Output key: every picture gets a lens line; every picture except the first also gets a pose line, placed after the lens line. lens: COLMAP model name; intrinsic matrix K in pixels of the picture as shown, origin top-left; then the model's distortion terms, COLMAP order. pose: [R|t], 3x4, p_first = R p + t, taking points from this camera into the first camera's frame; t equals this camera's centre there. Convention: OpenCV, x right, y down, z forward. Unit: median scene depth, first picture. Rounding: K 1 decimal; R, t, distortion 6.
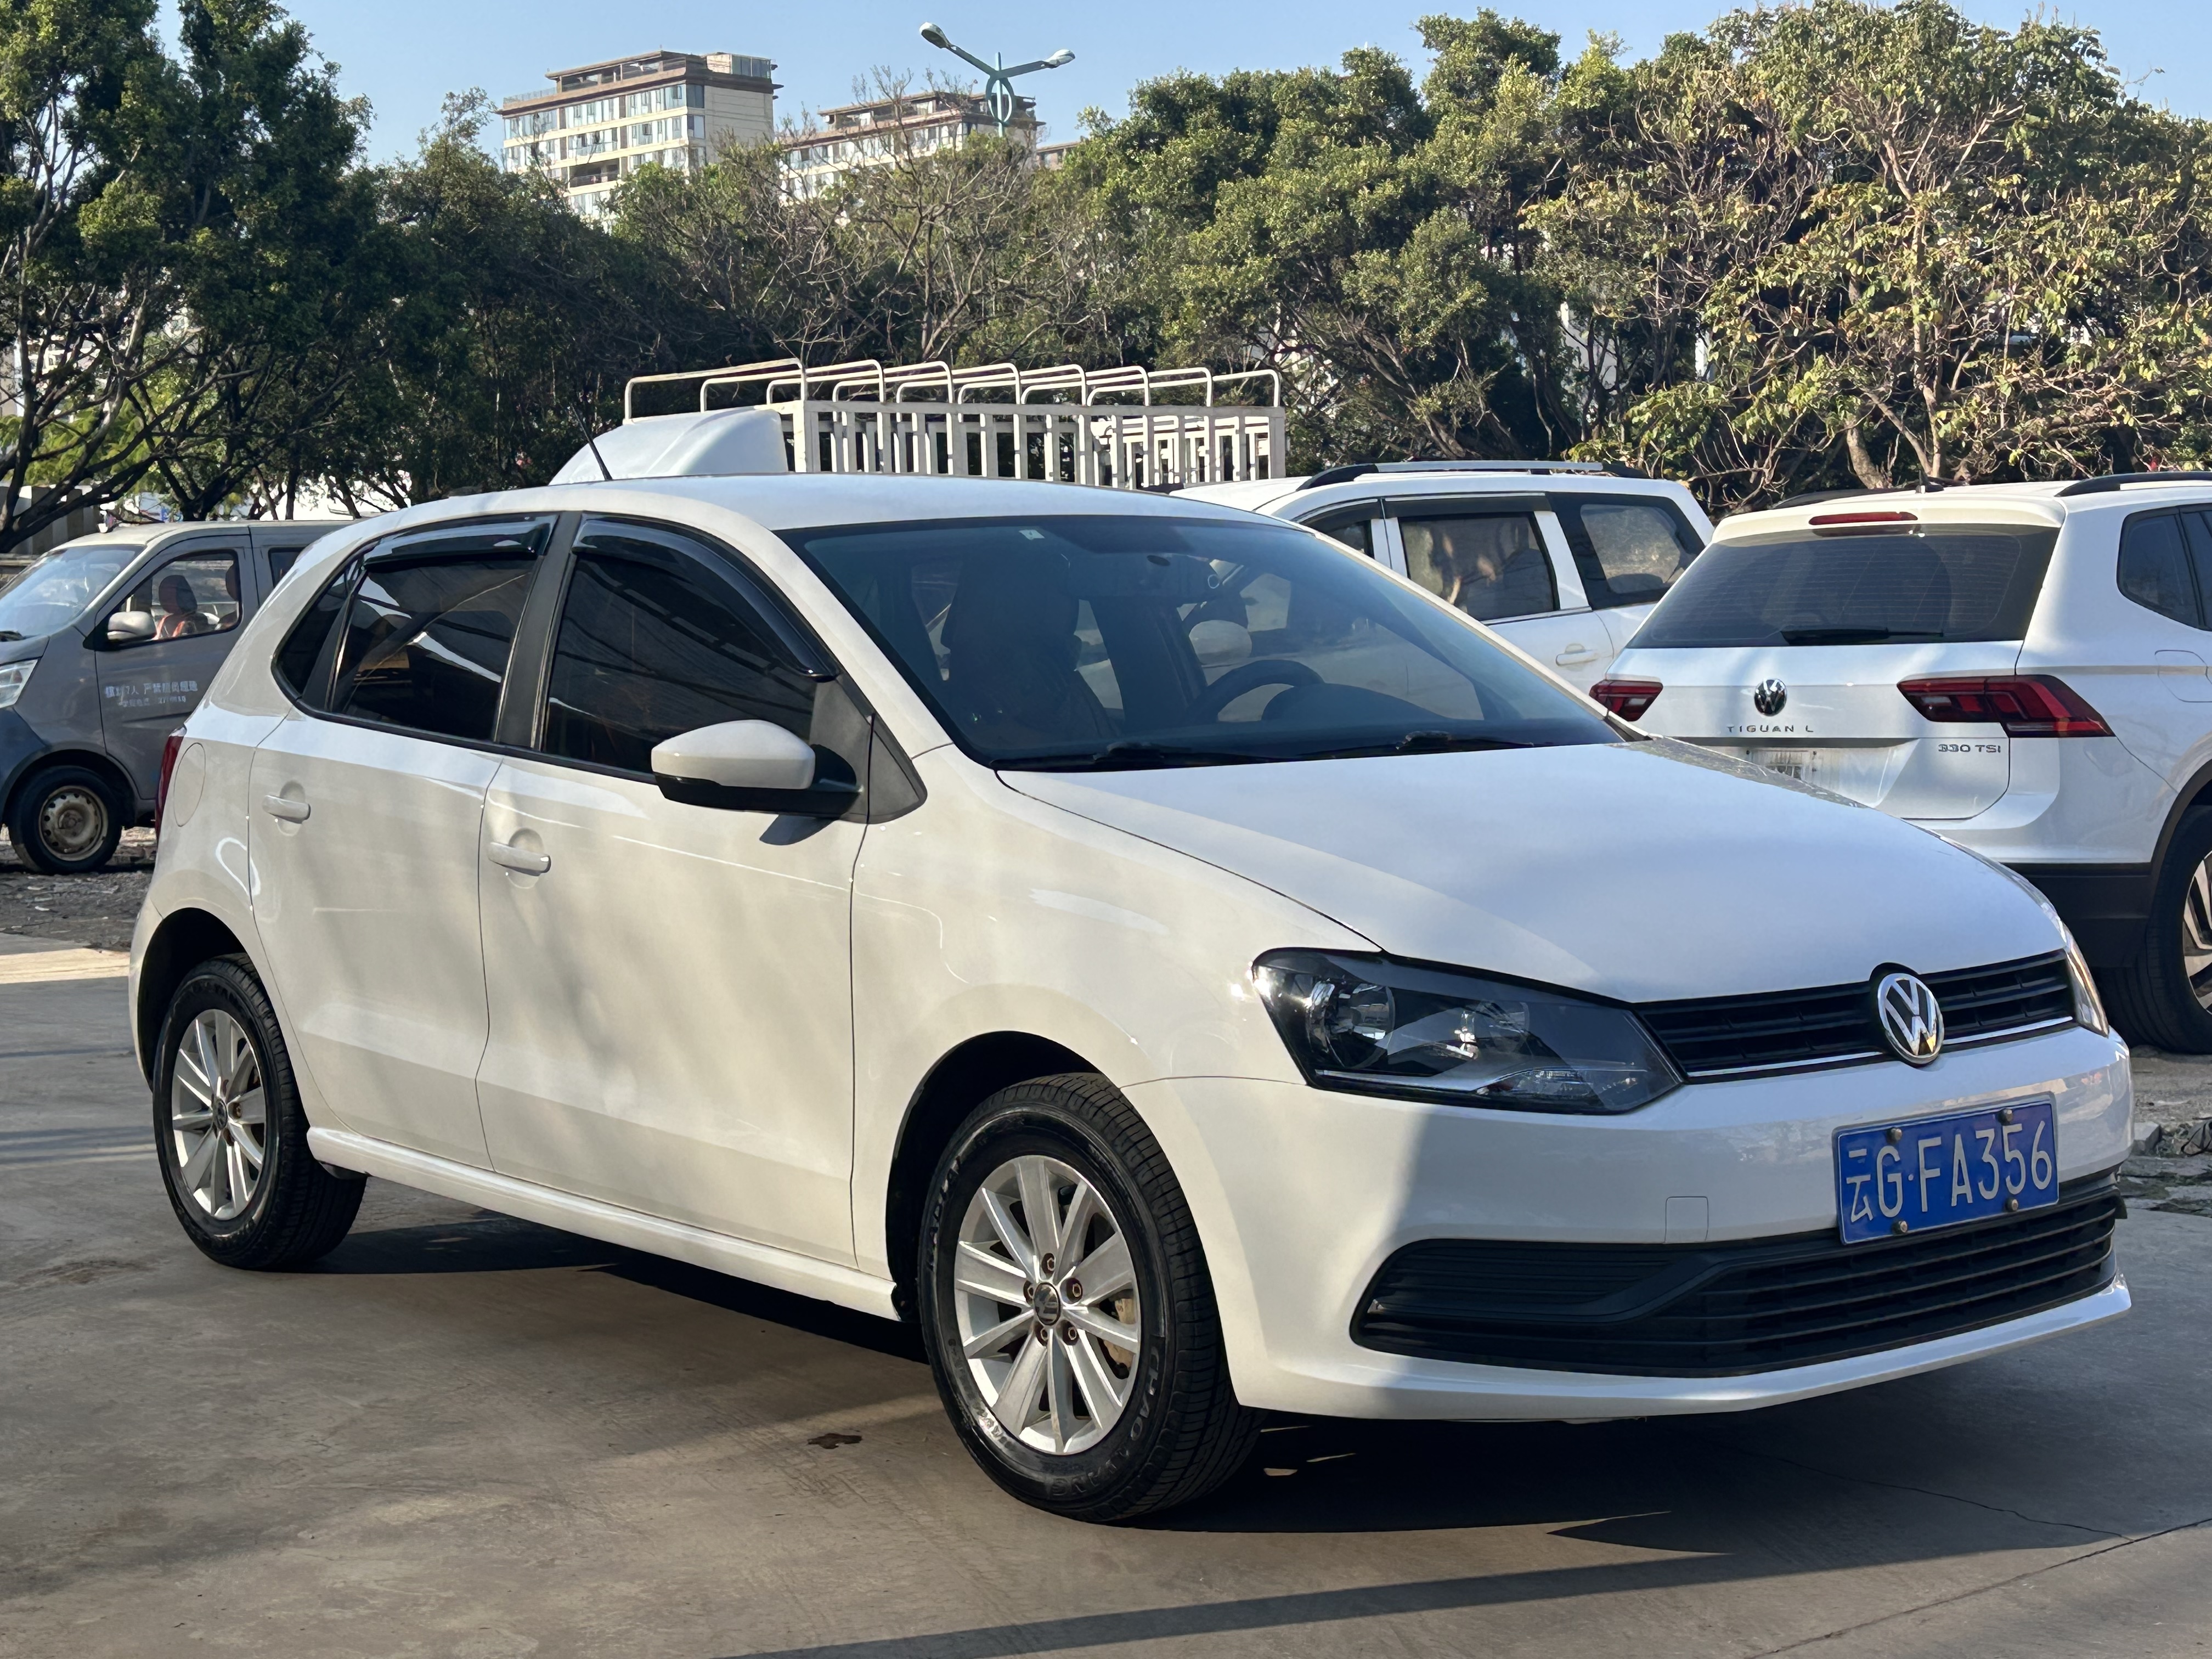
lens RADIAL K [[3425.8, 0, 1106.0], [0, 3425.8, 829.5], [0, 0, 1]] dist [0.108732, -0.009992]
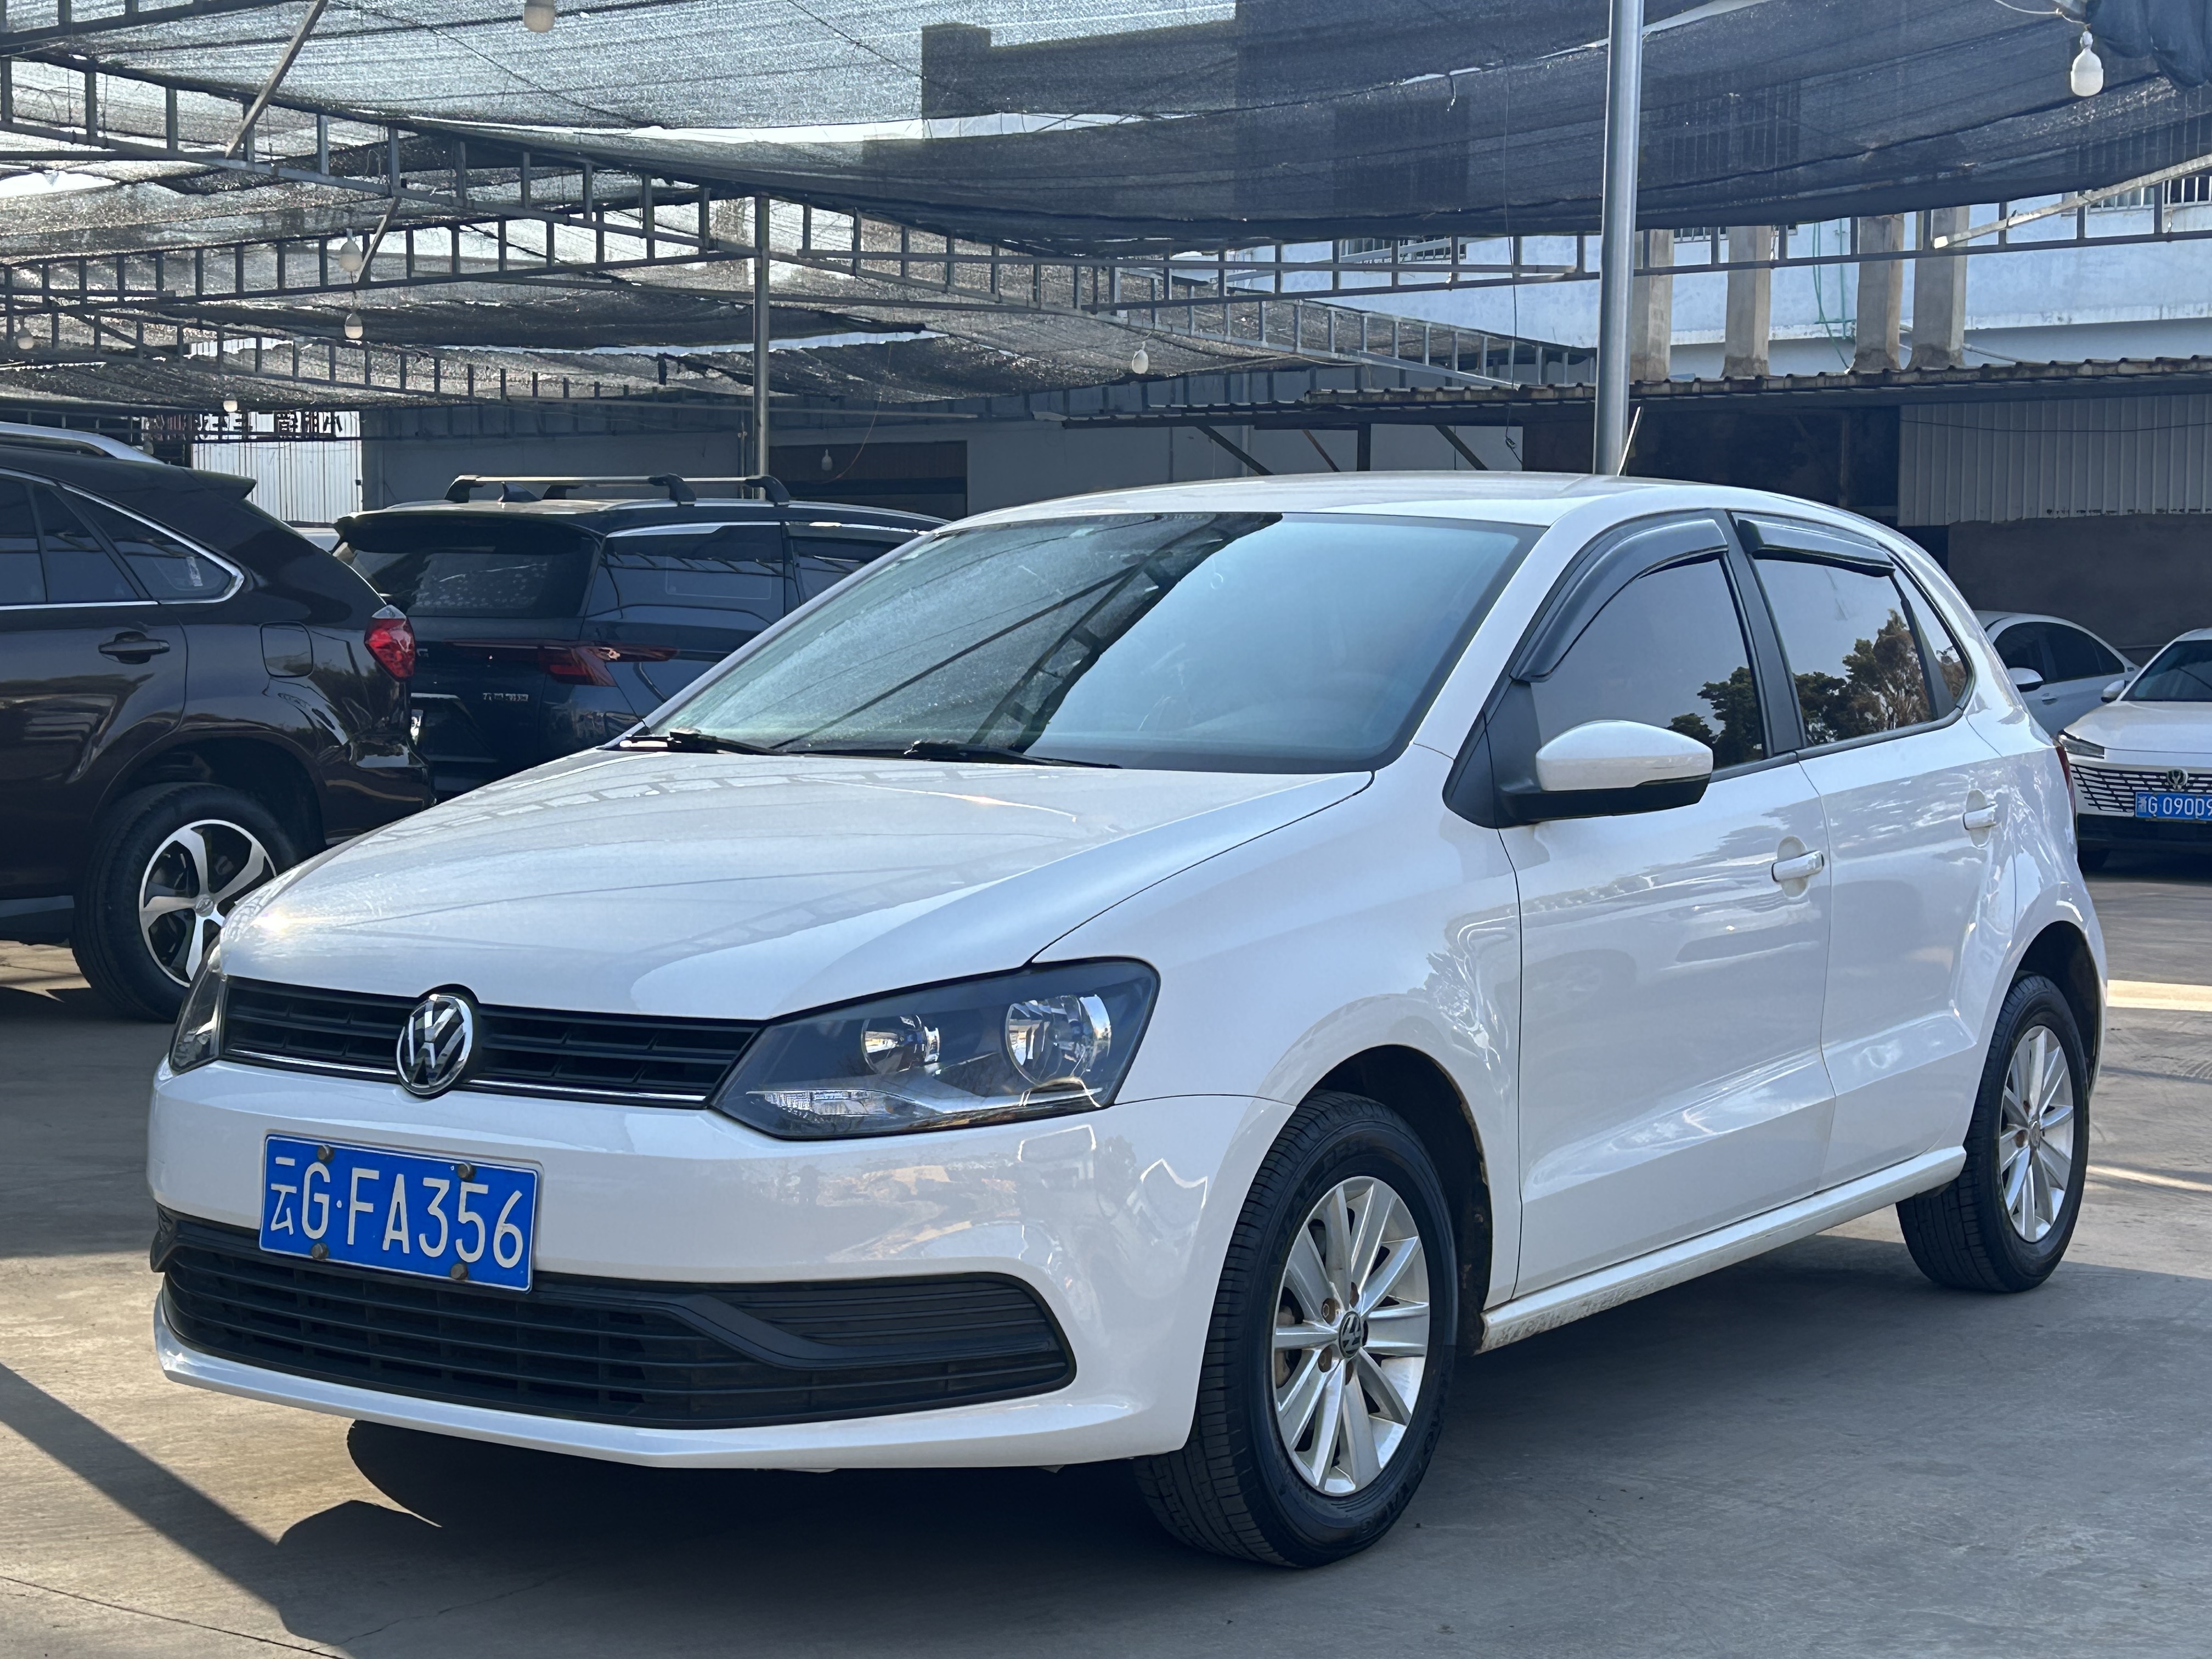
lens RADIAL K [[3494.2, 0, 1106.0], [0, 3494.2, 829.5], [0, 0, 1]] dist [0.115124, -0.028973]
pose [[0.283228, 0.069355, -0.956542, 1.176512], [-0.082361, 0.995456, 0.047790, -0.061291], [0.955510, 0.065246, 0.287653, 0.905444]]
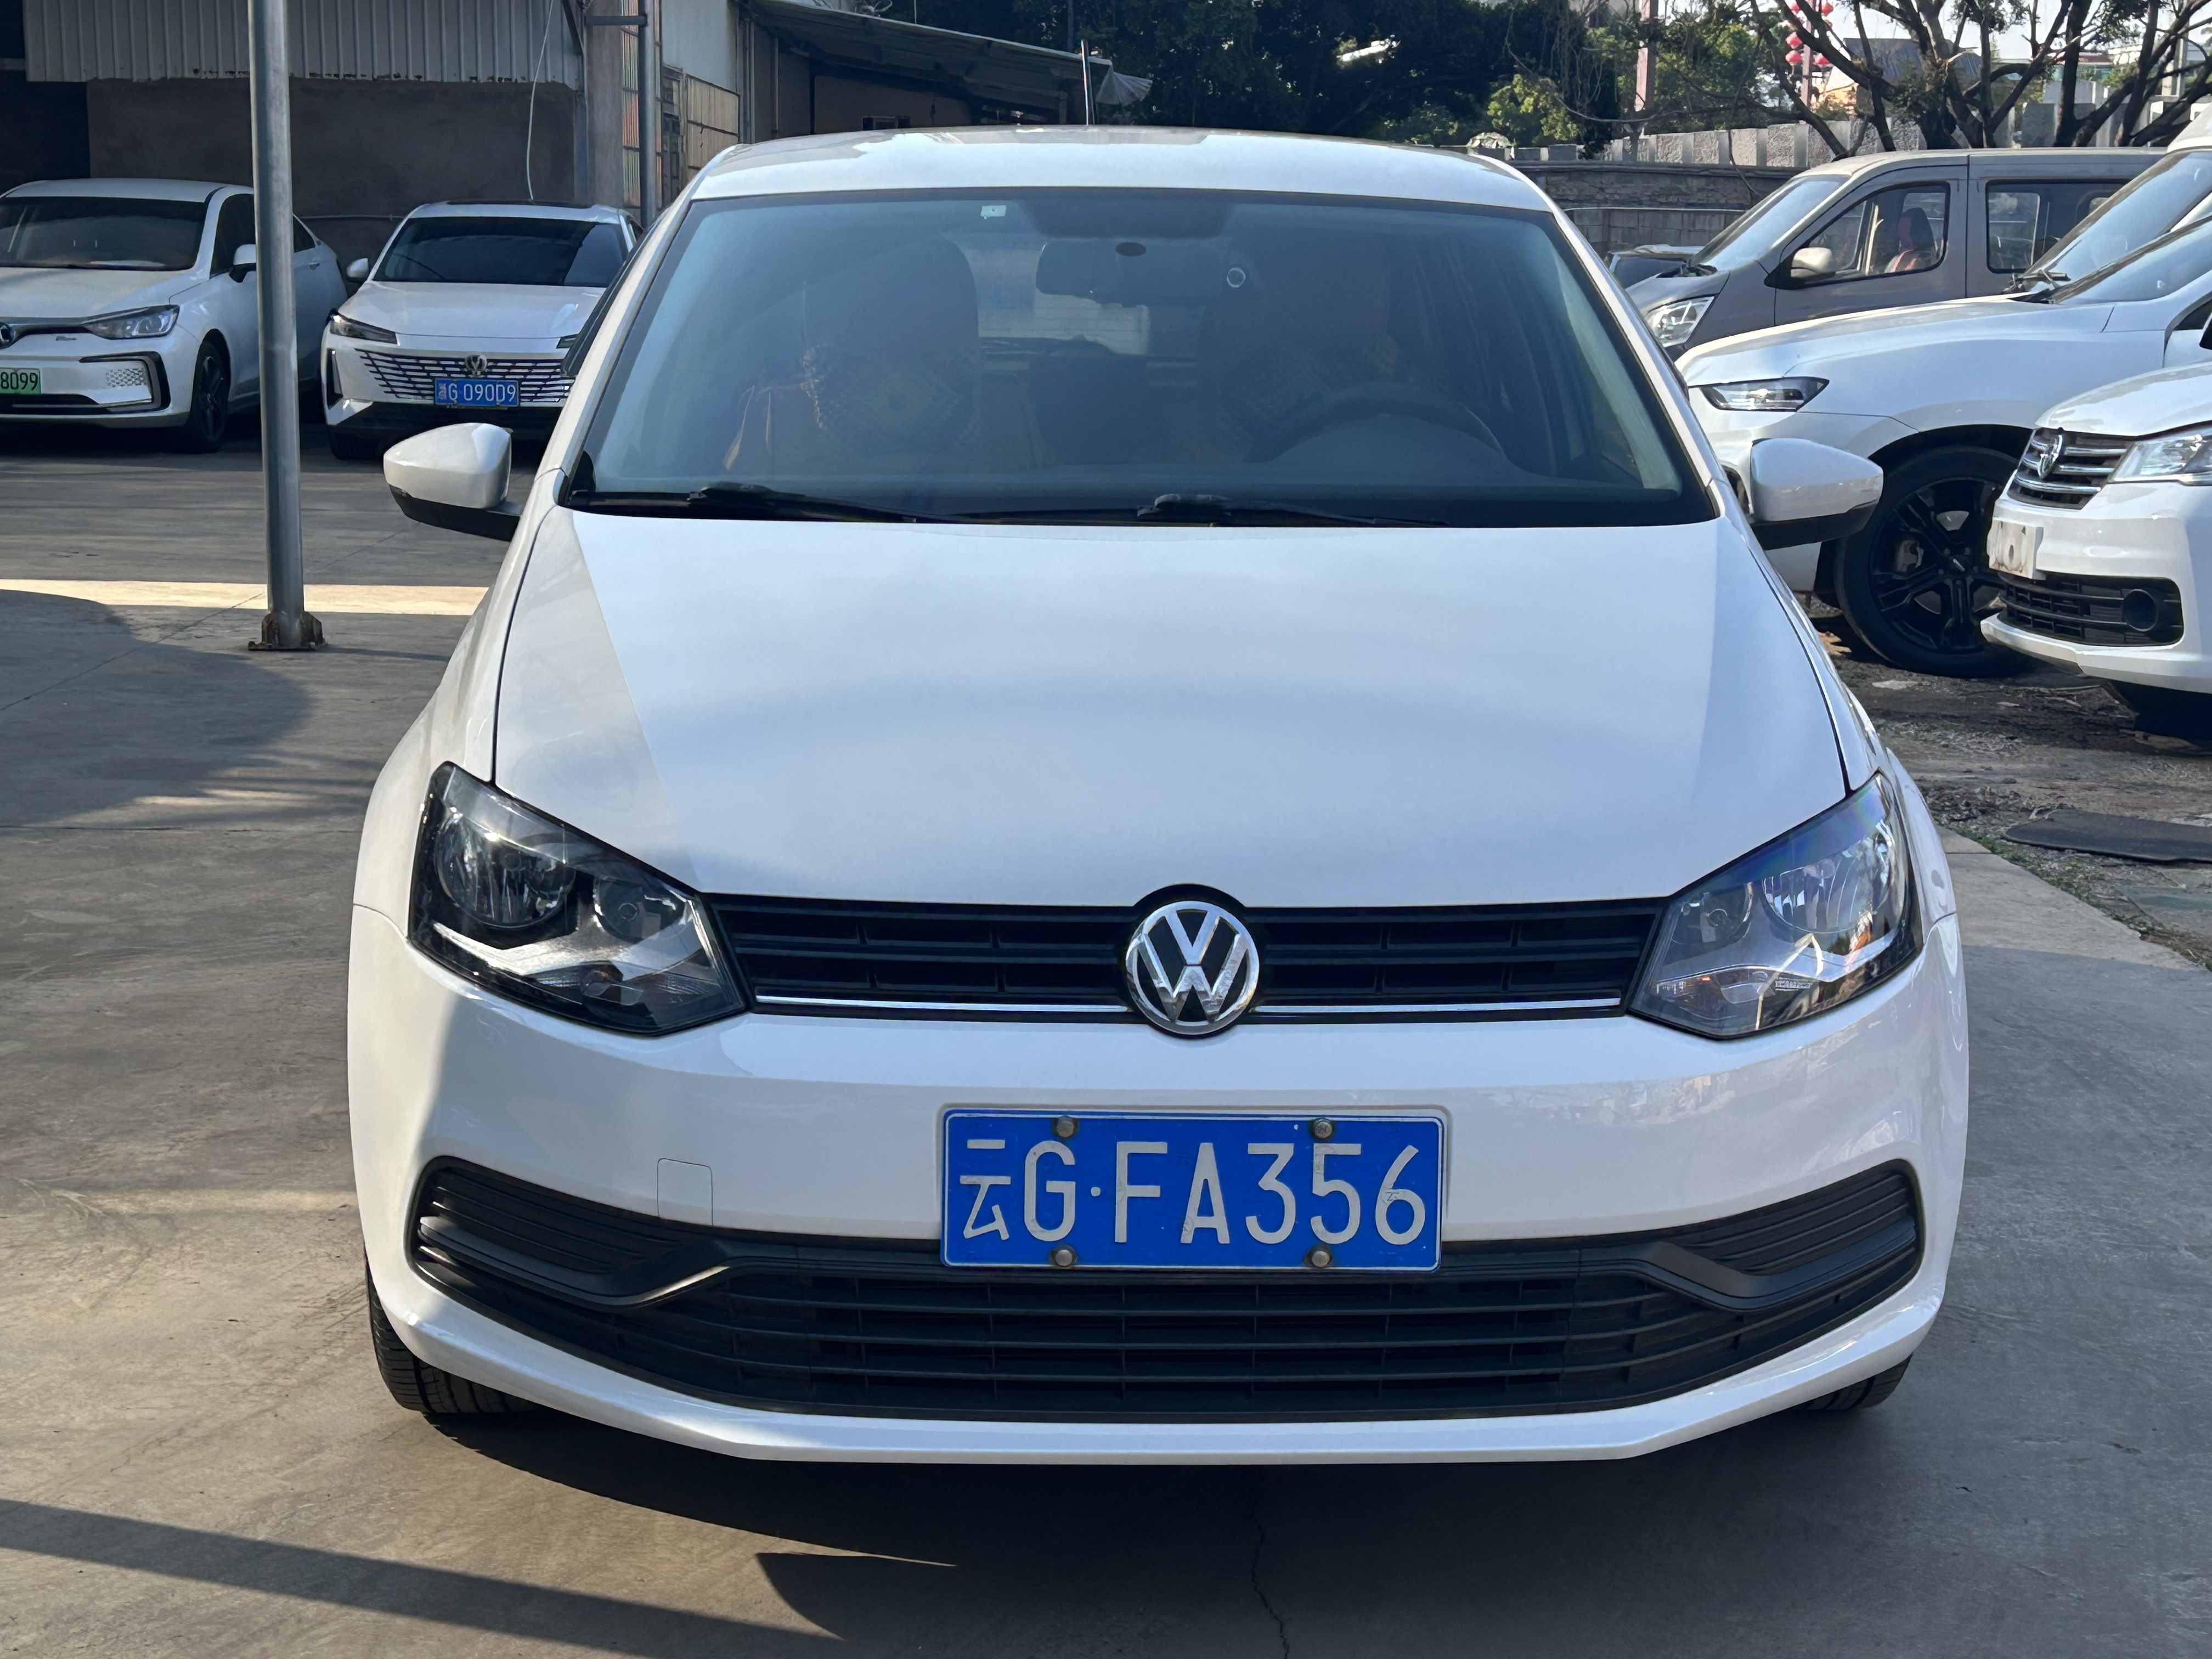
lens RADIAL K [[3494.2, 0, 1106.0], [0, 3494.2, 829.5], [0, 0, 1]] dist [0.115124, -0.028973]
pose [[0.797404, 0.131321, -0.588983, 0.633964], [-0.069094, 0.989484, 0.127073, -0.061060], [0.599476, -0.060633, 0.798092, 0.433989]]
